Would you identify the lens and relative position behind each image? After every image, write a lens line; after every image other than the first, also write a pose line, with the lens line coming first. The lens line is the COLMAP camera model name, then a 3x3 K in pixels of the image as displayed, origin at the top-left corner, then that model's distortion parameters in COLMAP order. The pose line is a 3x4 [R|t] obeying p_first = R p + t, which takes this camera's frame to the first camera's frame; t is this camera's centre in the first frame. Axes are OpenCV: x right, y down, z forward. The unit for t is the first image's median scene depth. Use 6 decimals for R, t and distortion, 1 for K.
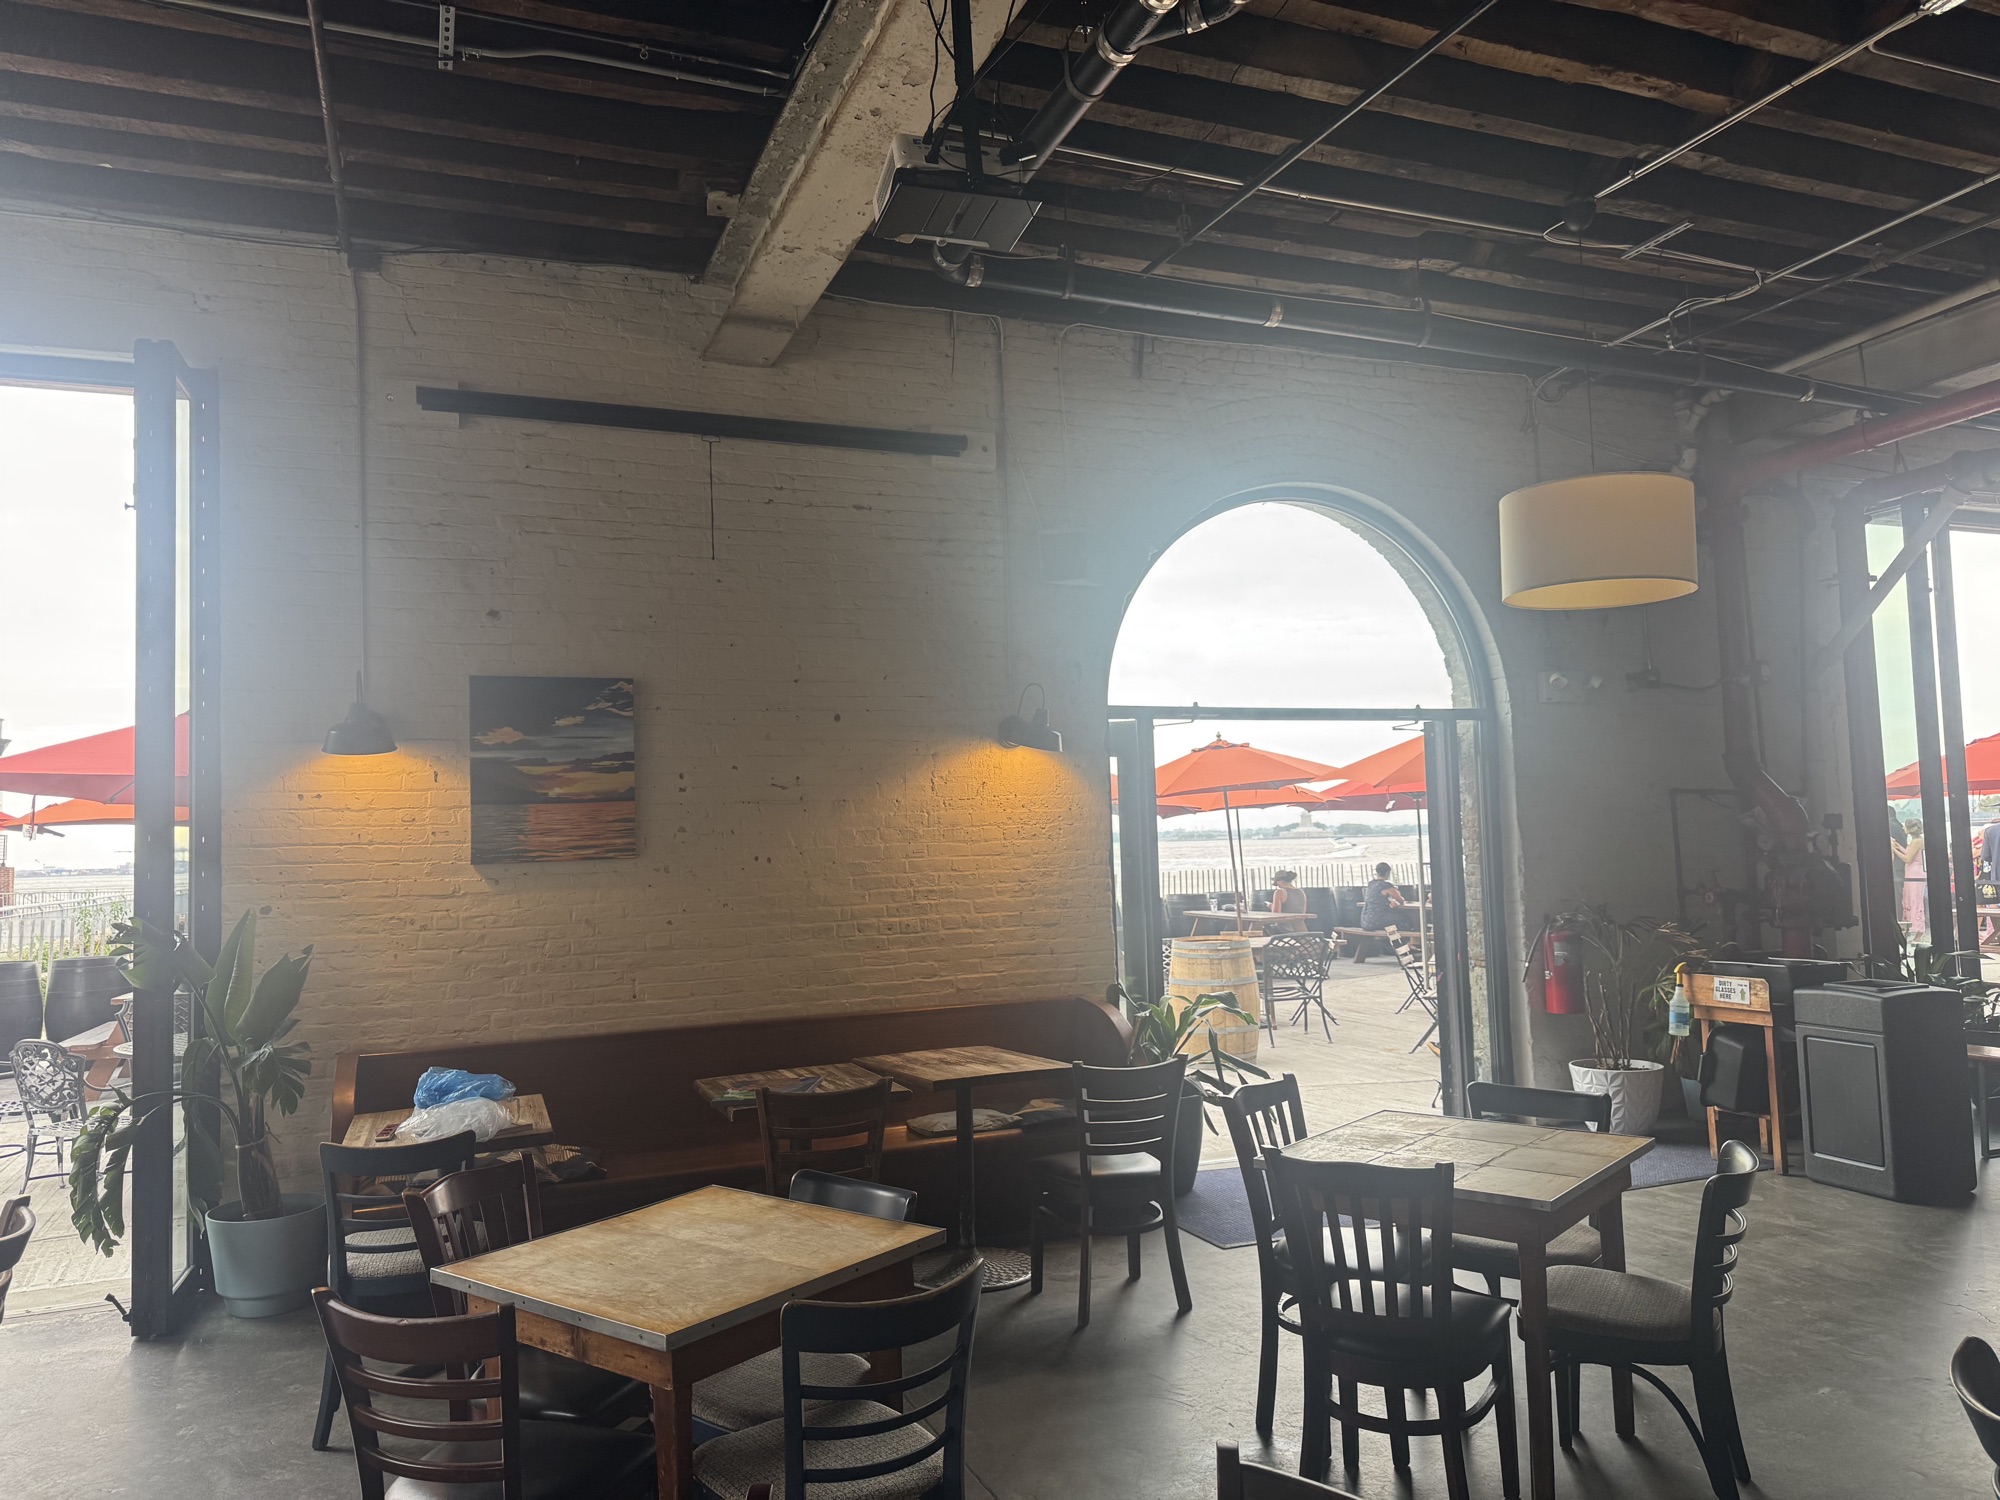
lens RADIAL K [[1447.1, 0, 983.6], [0, 1447.1, 752.1], [0, 0, 1]] dist [0.075443, -0.119688]
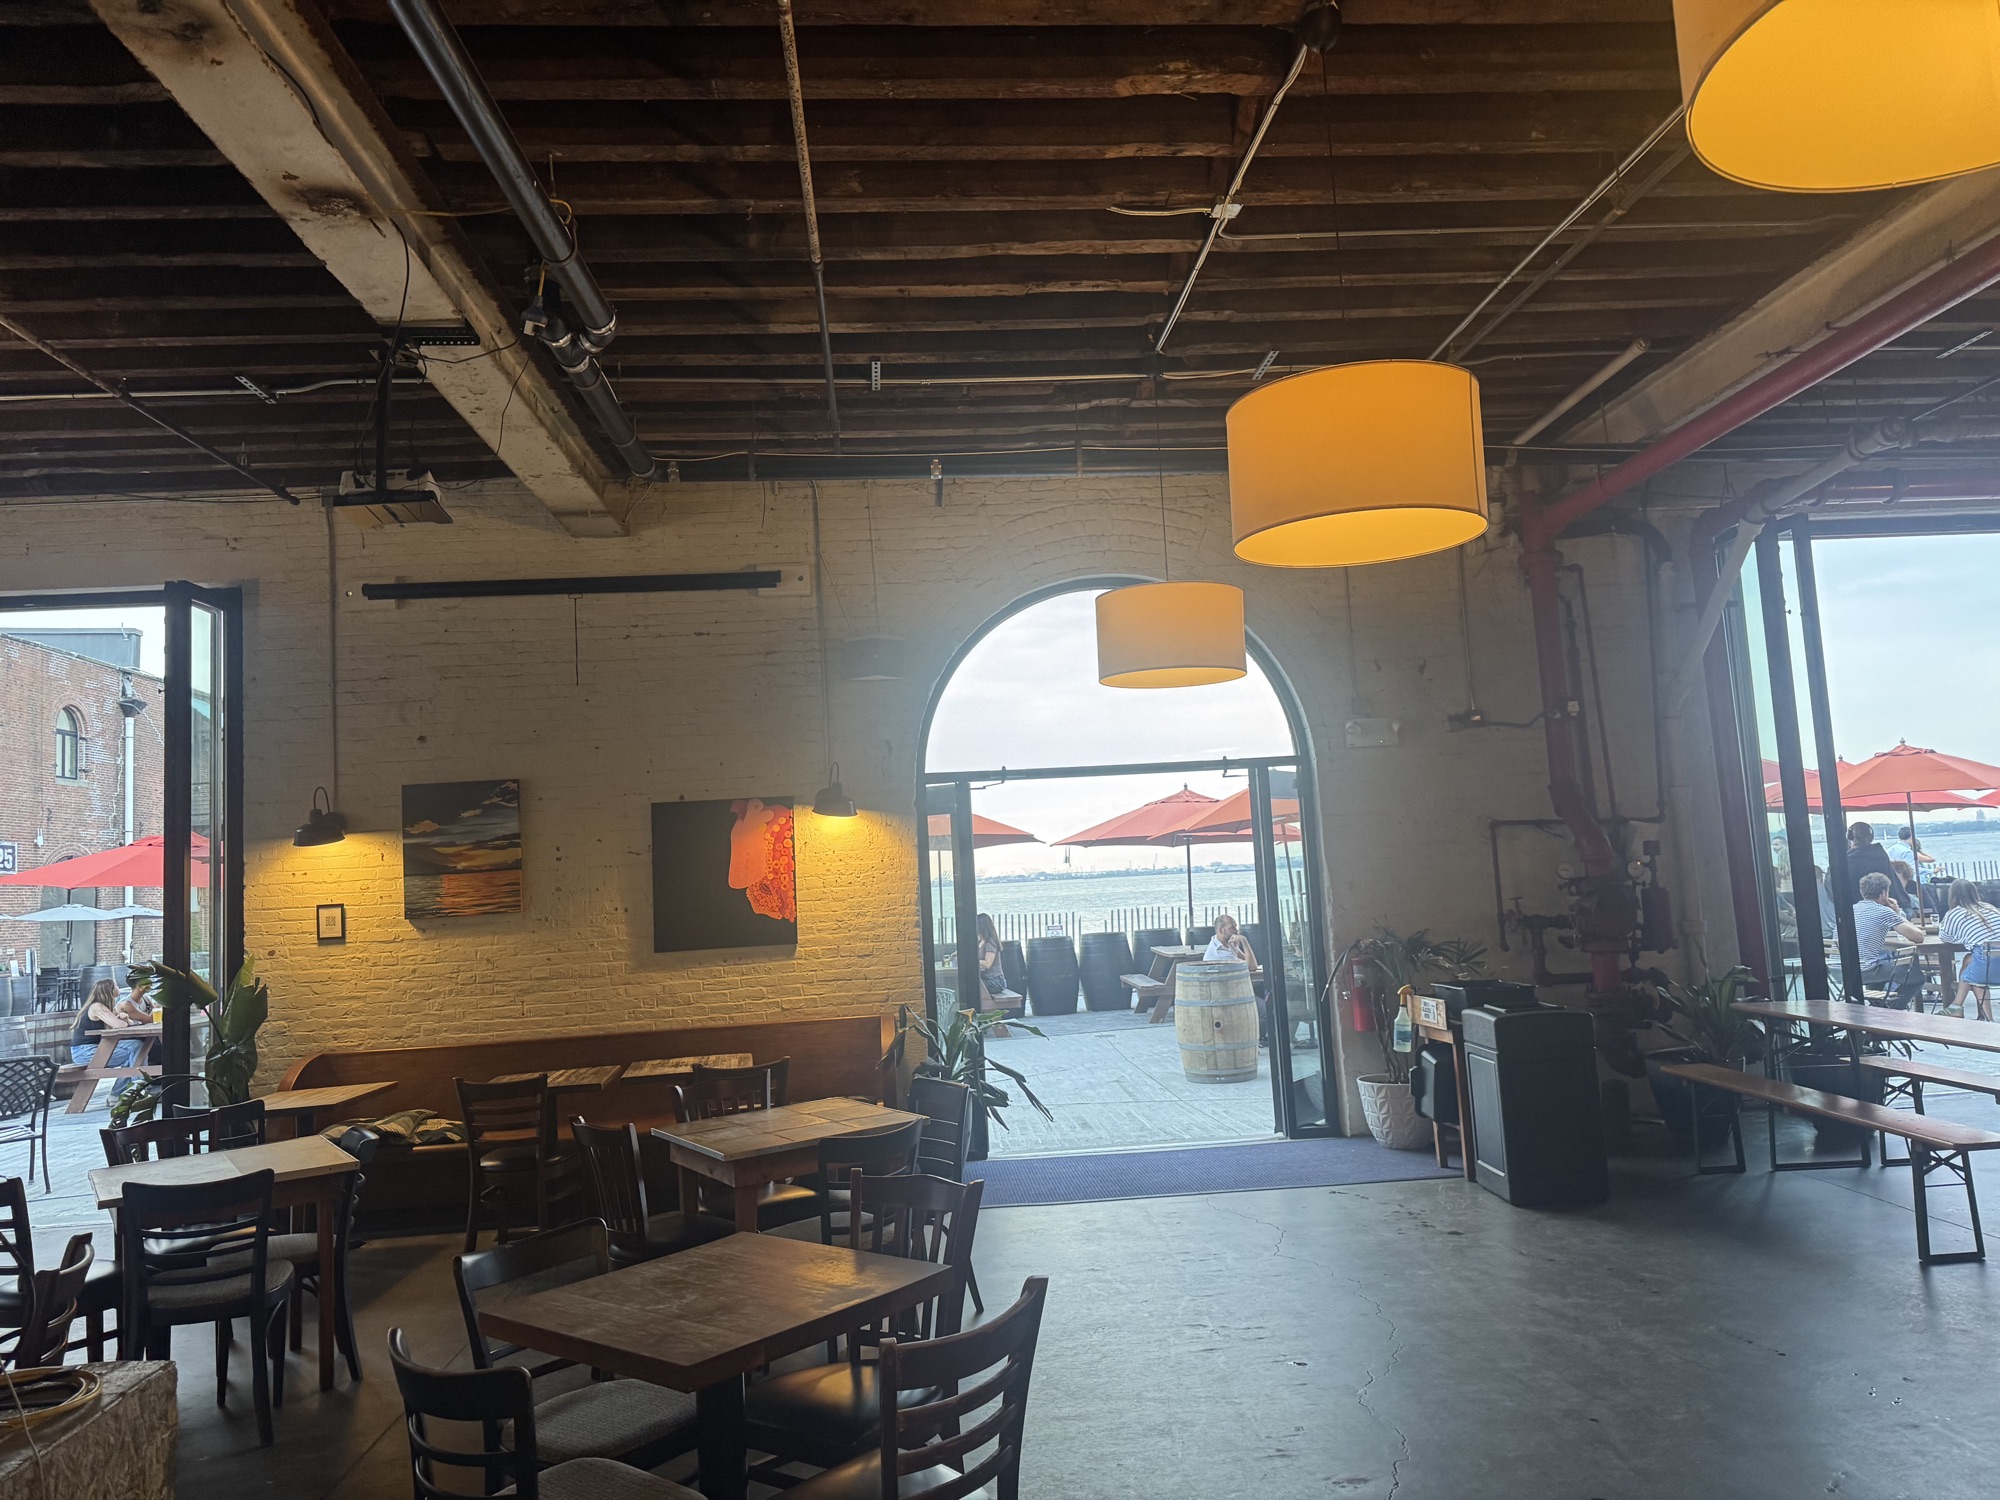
lens RADIAL K [[1446.0, 0, 1003.7], [0, 1446.0, 720.7], [0, 0, 1]] dist [0.114578, -0.262551]
pose [[0.954647, -0.056754, -0.292282, 0.593554], [0.046775, 0.998063, -0.041024, -0.027809], [0.294044, 0.025492, 0.955452, -0.171738]]
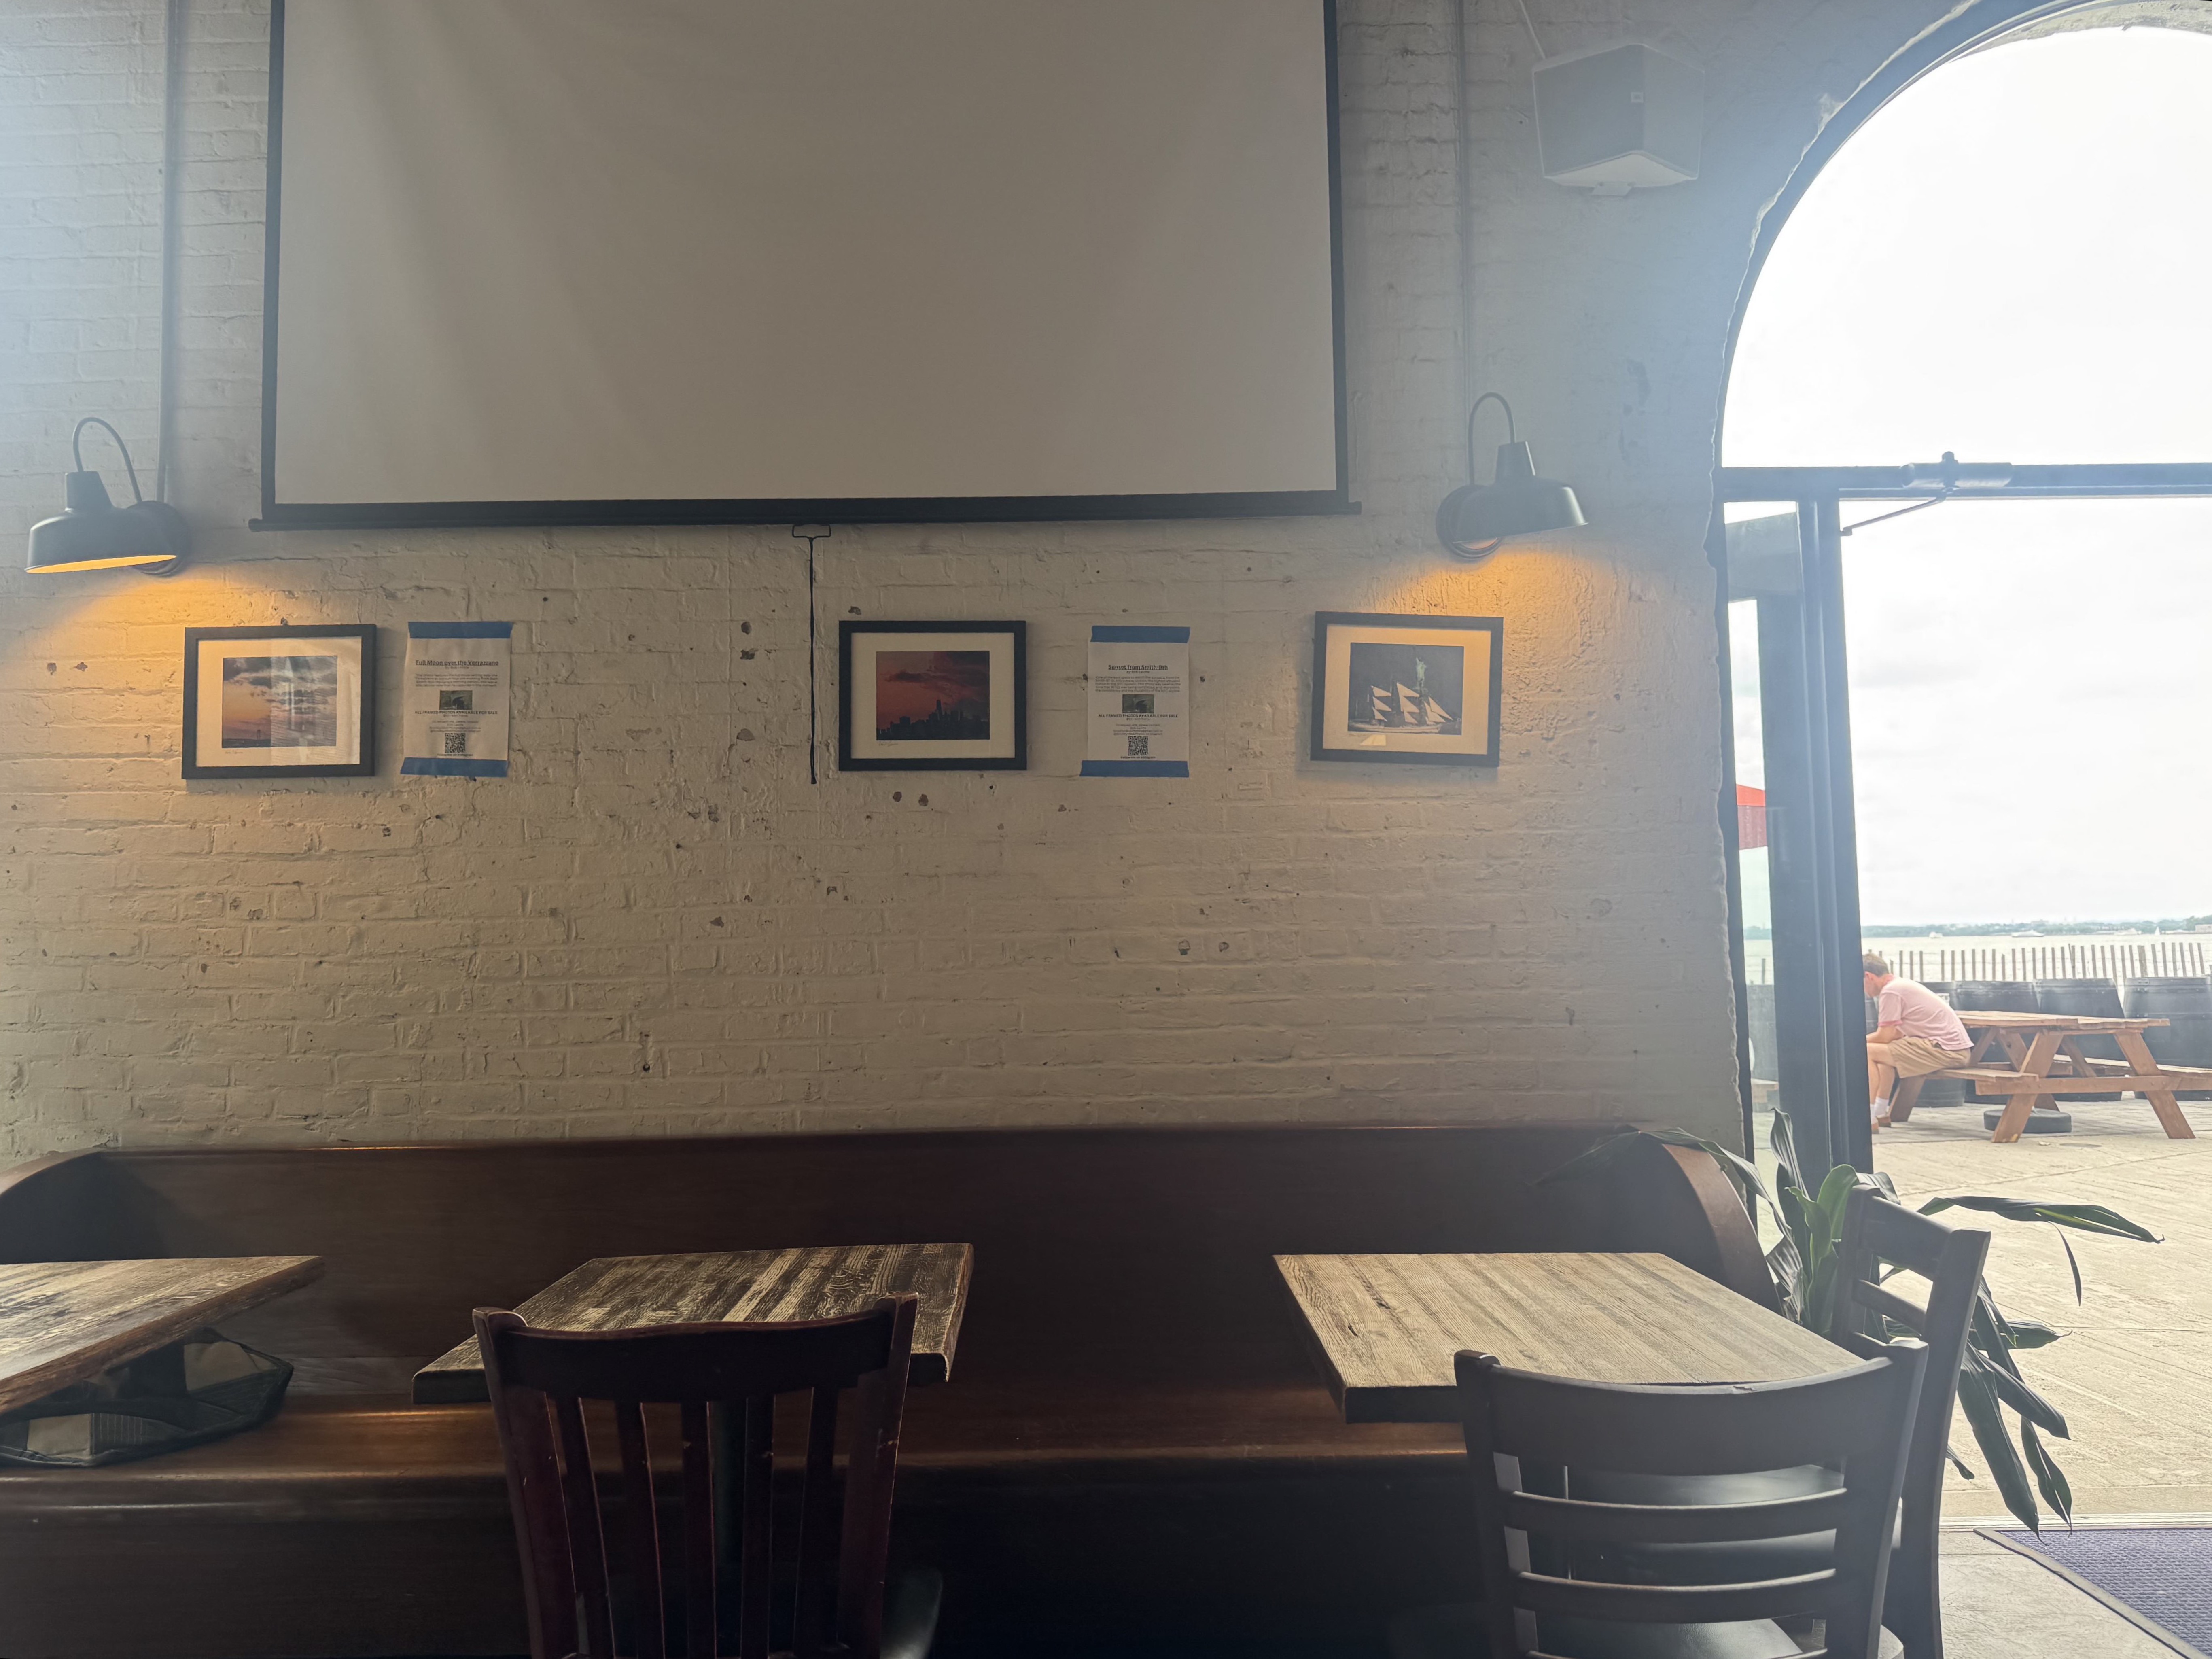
lens RADIAL K [[1600.6, 0, 1087.9], [0, 1600.6, 831.9], [0, 0, 1]] dist [0.075443, -0.119688]
pose [[0.923921, -0.011590, -0.382407, 0.110176], [0.010434, 0.999933, -0.005096, 0.091935], [0.382440, 0.000718, 0.923980, 0.550289]]
